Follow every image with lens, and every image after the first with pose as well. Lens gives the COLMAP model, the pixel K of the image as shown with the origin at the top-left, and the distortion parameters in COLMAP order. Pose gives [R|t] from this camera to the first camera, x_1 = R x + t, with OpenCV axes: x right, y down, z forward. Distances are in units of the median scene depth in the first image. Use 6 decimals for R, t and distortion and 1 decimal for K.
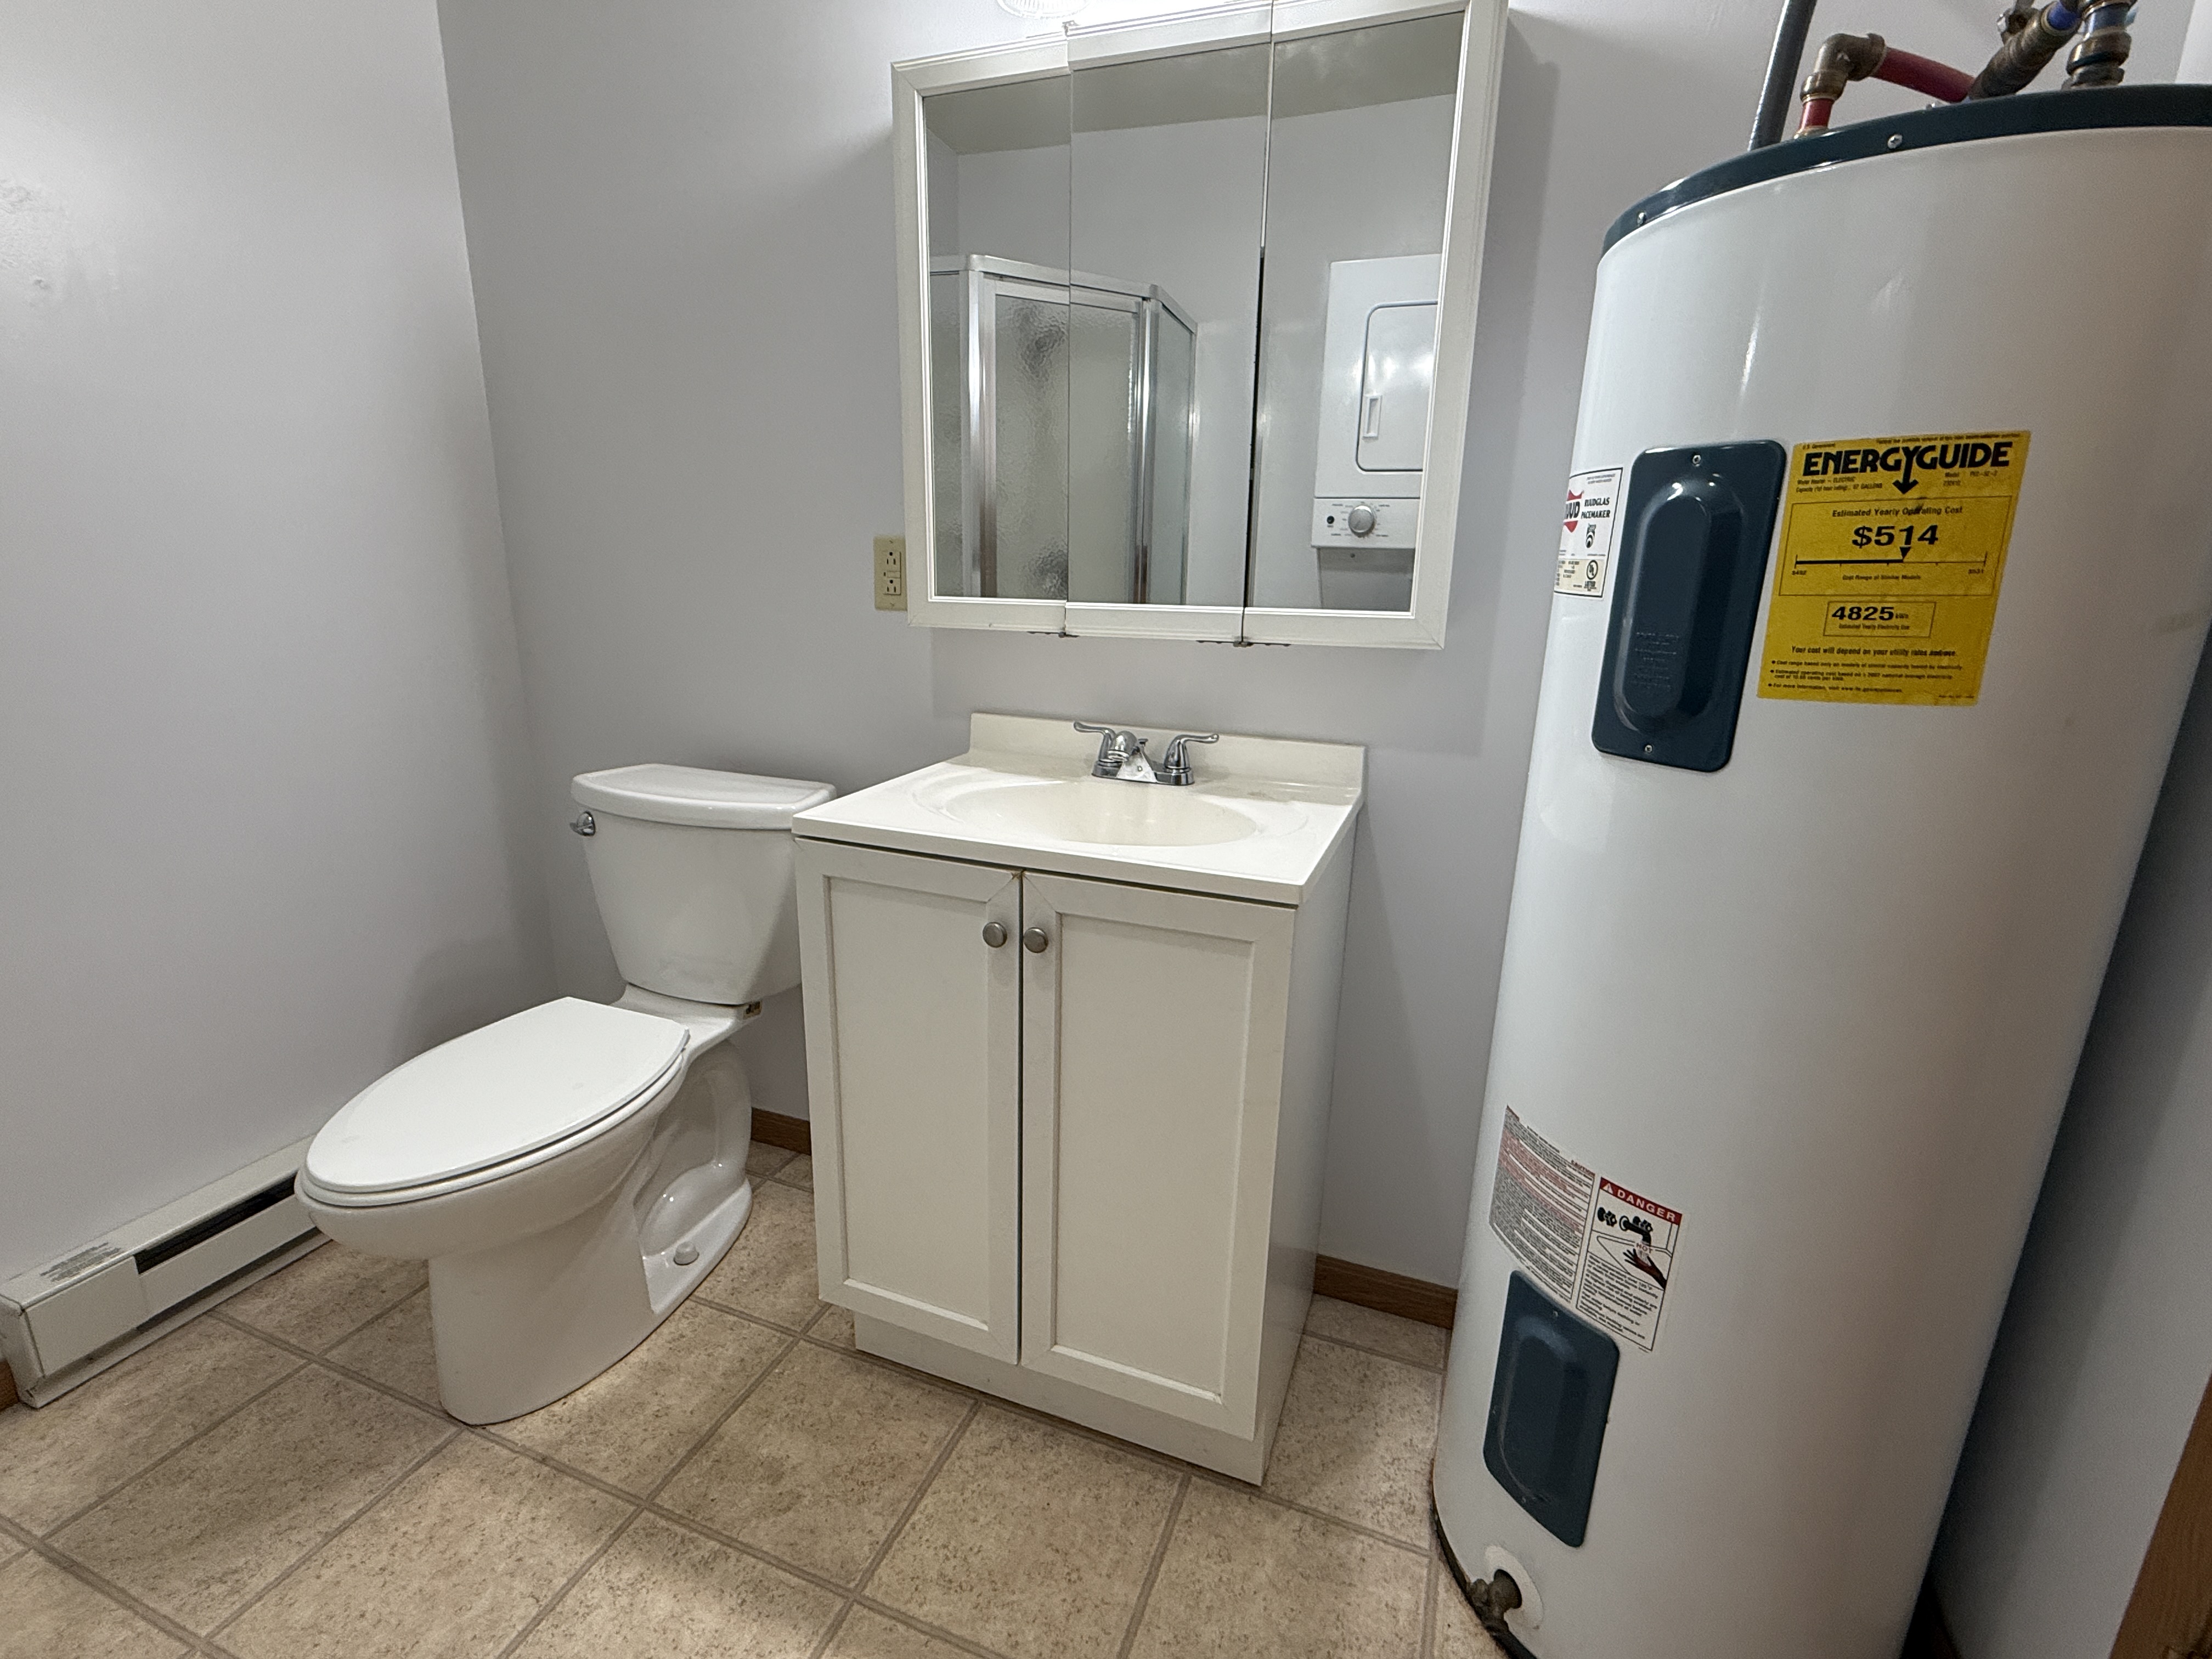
lens RADIAL K [[1015.3, 0, 1106.0], [0, 1015.3, 829.5], [0, 0, 1]] dist [0.000630, 0.000179]
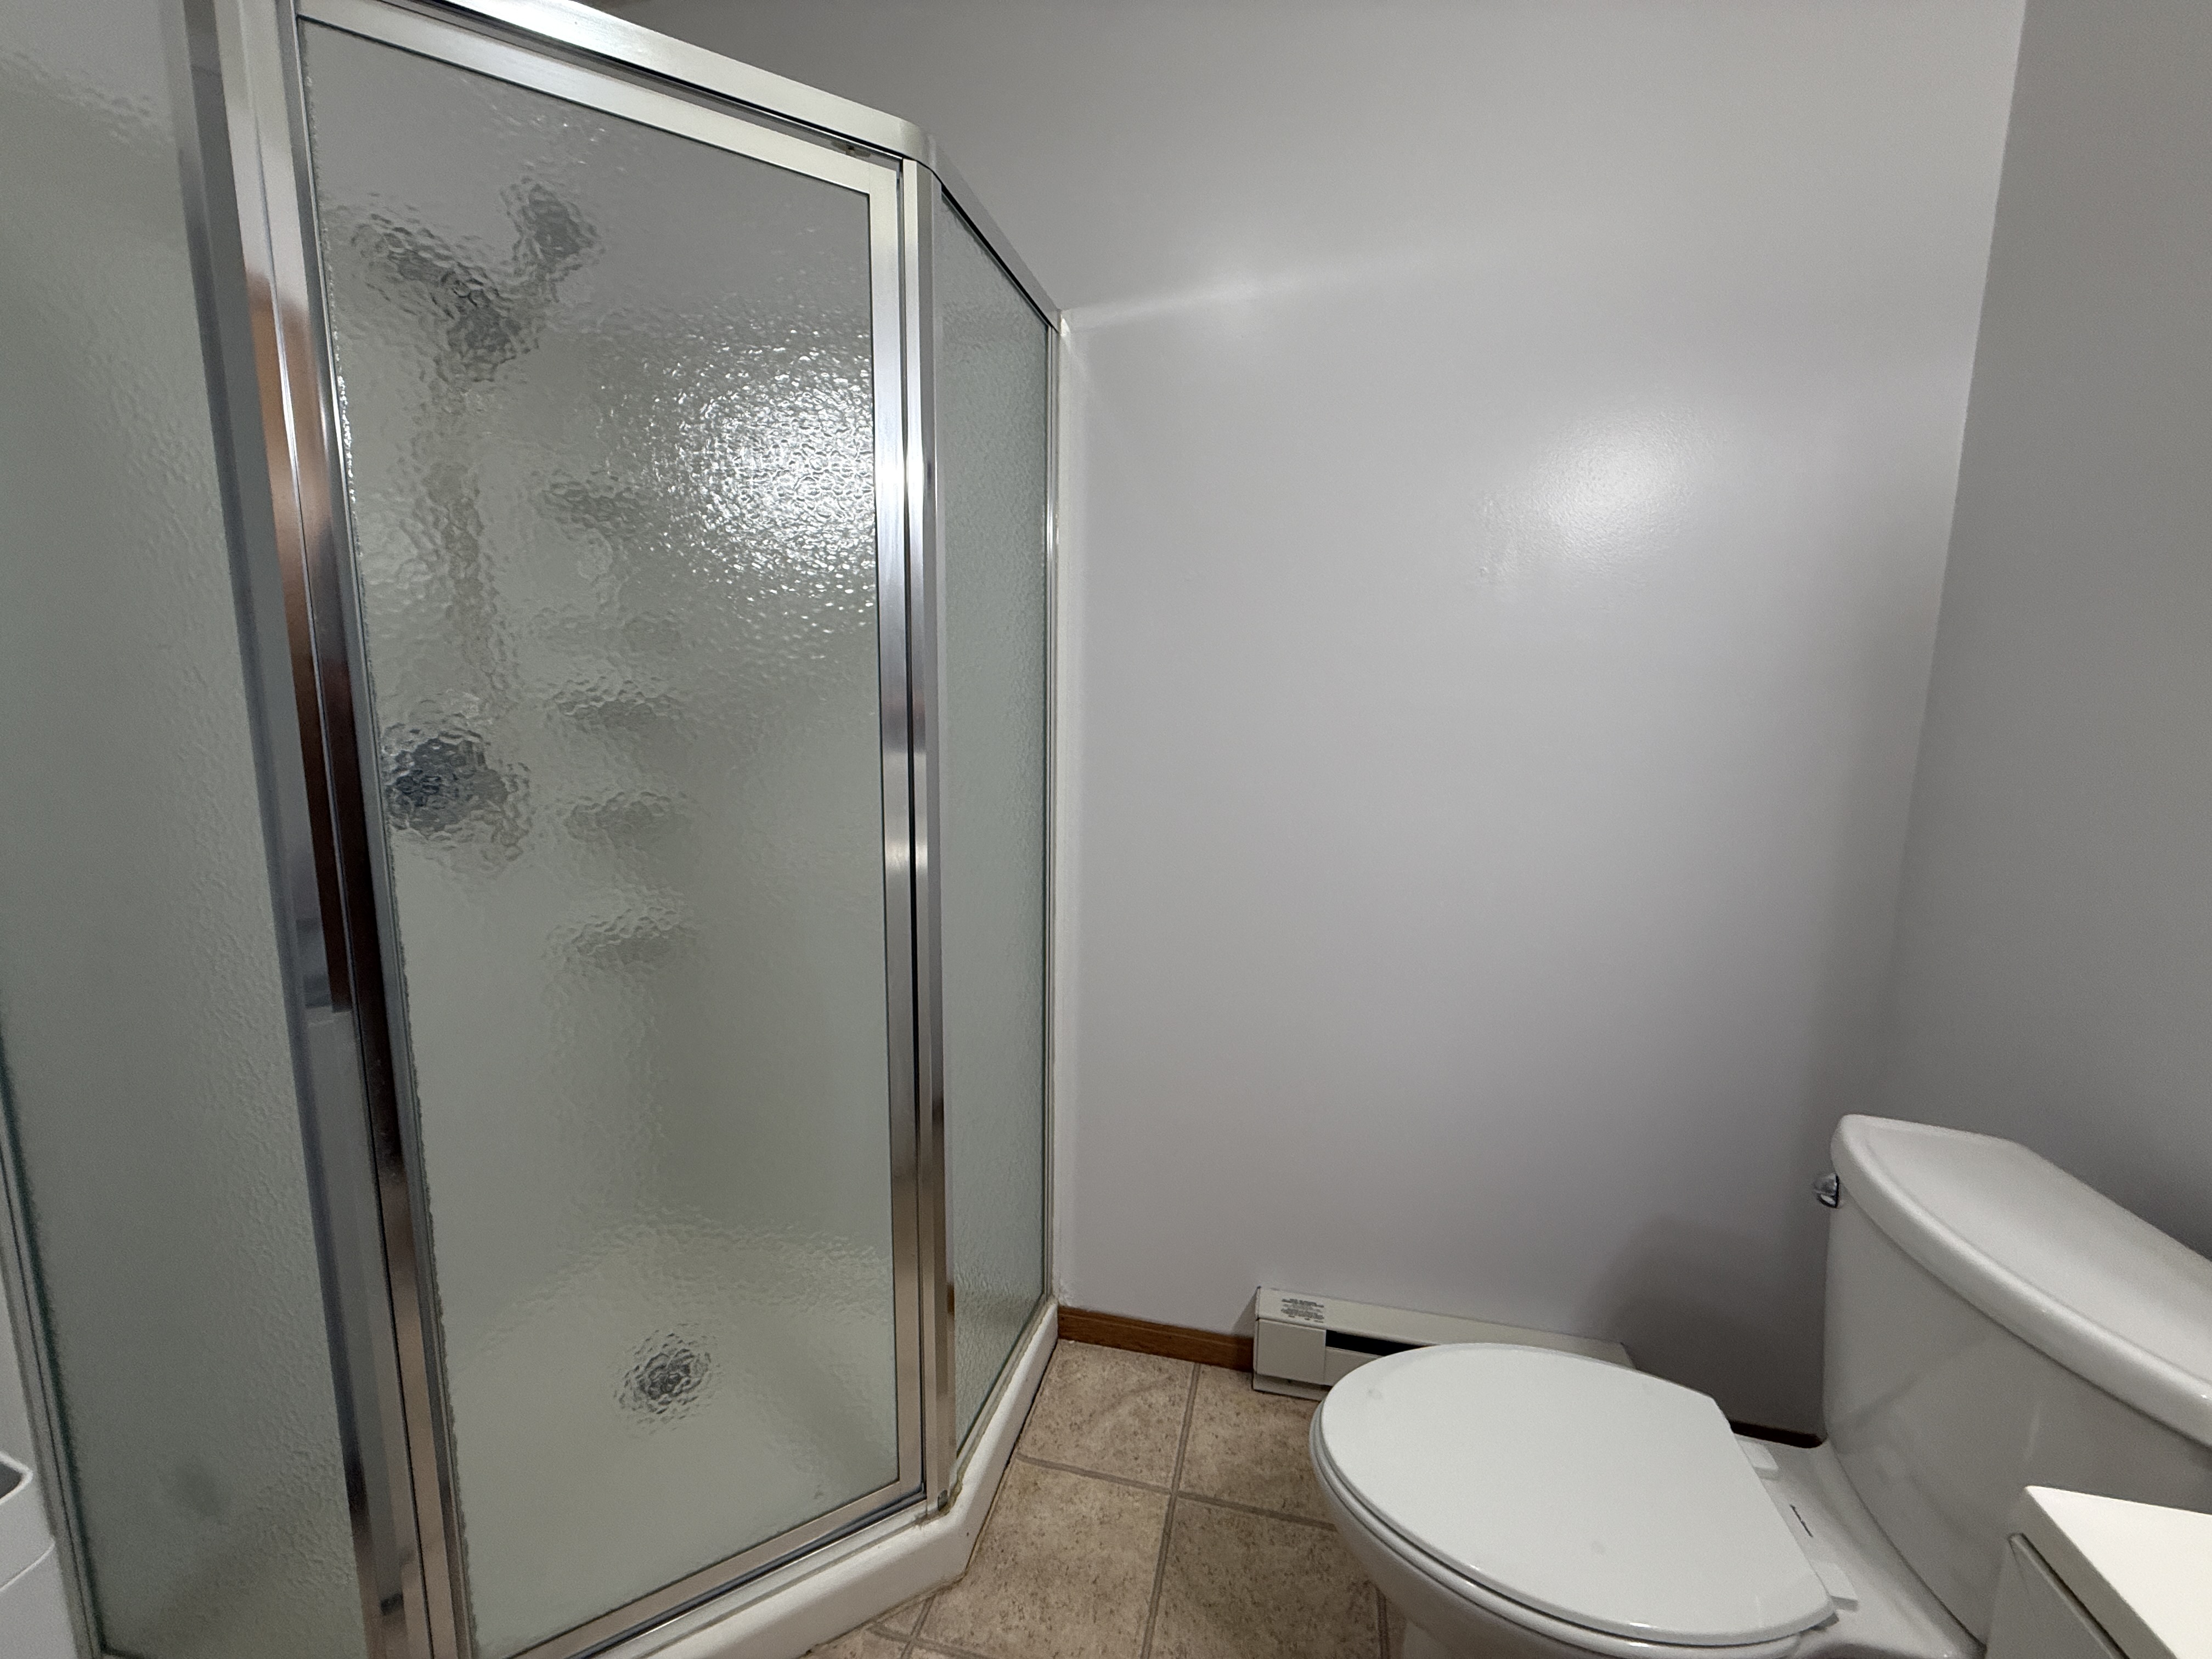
lens RADIAL K [[879.3, 0, 1101.3], [0, 879.3, 827.7], [0, 0, 1]] dist [0.000103, 0.000162]
pose [[0.135350, 0.126587, -0.982678, -0.021304], [-0.266758, 0.959838, 0.086903, -0.203223], [0.954212, 0.250375, 0.163682, 0.442551]]
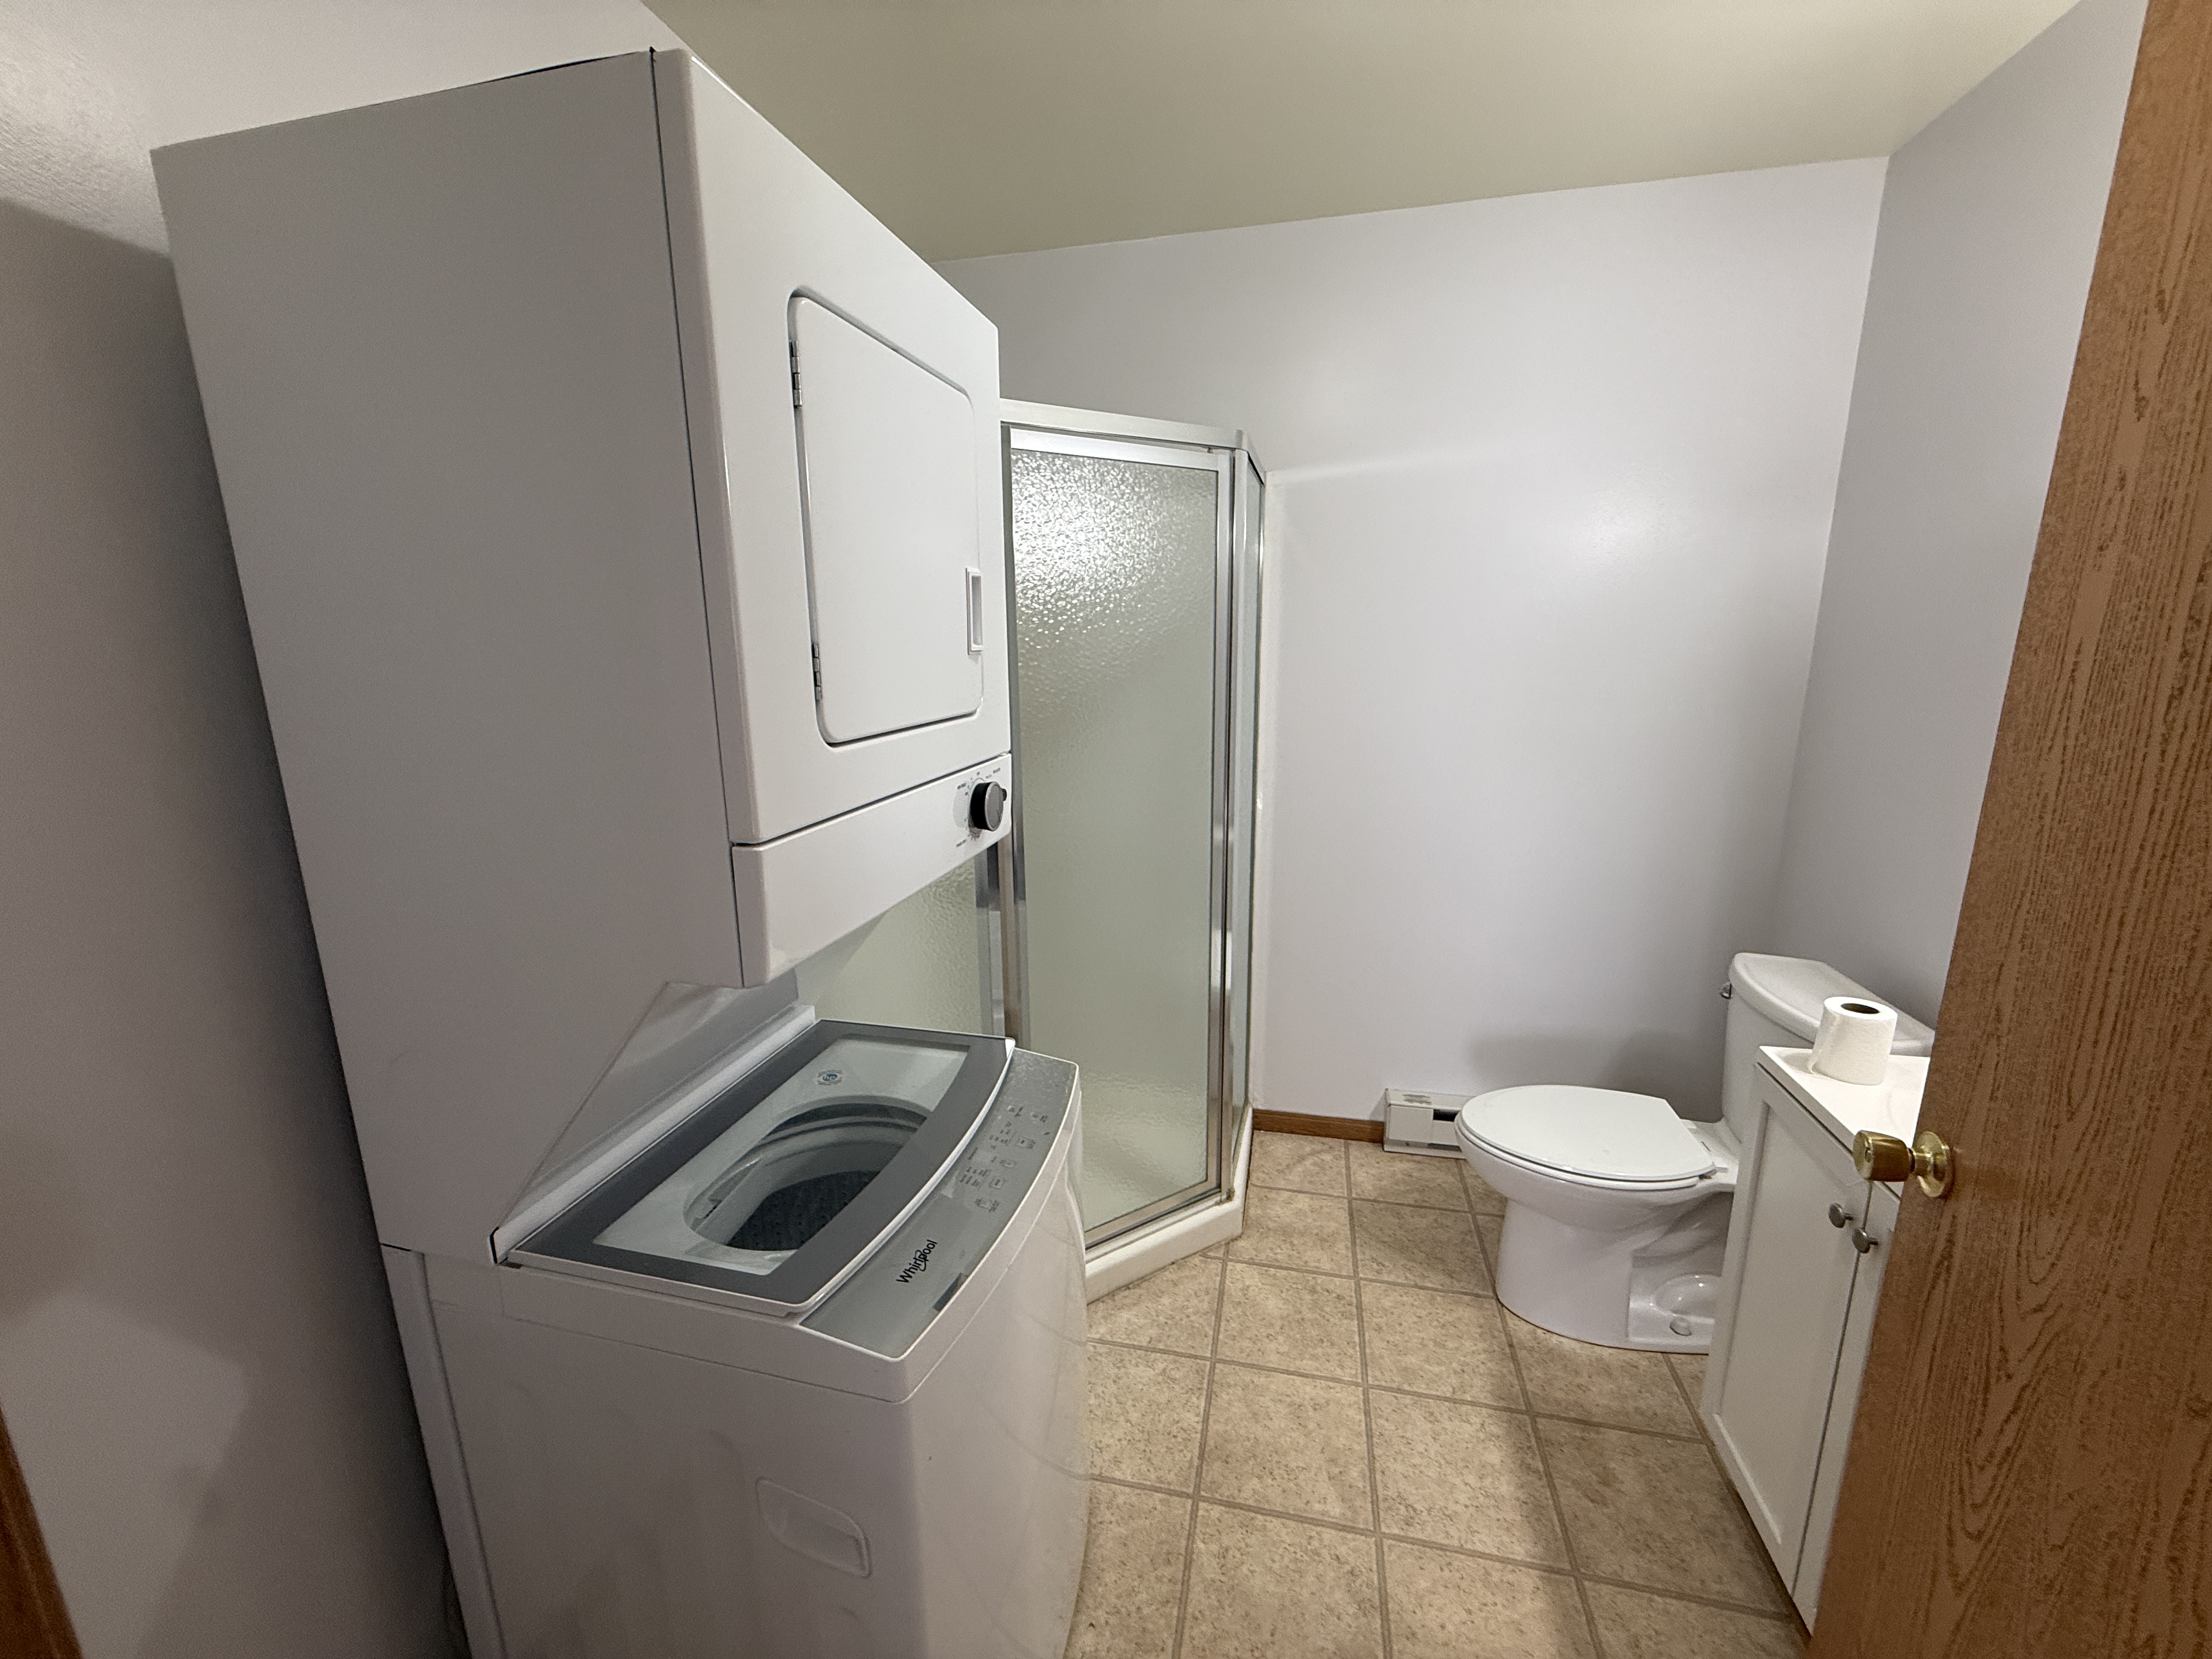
lens RADIAL K [[879.3, 0, 1101.3], [0, 879.3, 827.7], [0, 0, 1]] dist [0.000103, 0.000162]
pose [[0.147358, 0.189230, -0.970813, 0.562430], [-0.239151, 0.959221, 0.150670, -0.233496], [0.959736, 0.209968, 0.186604, -0.071763]]
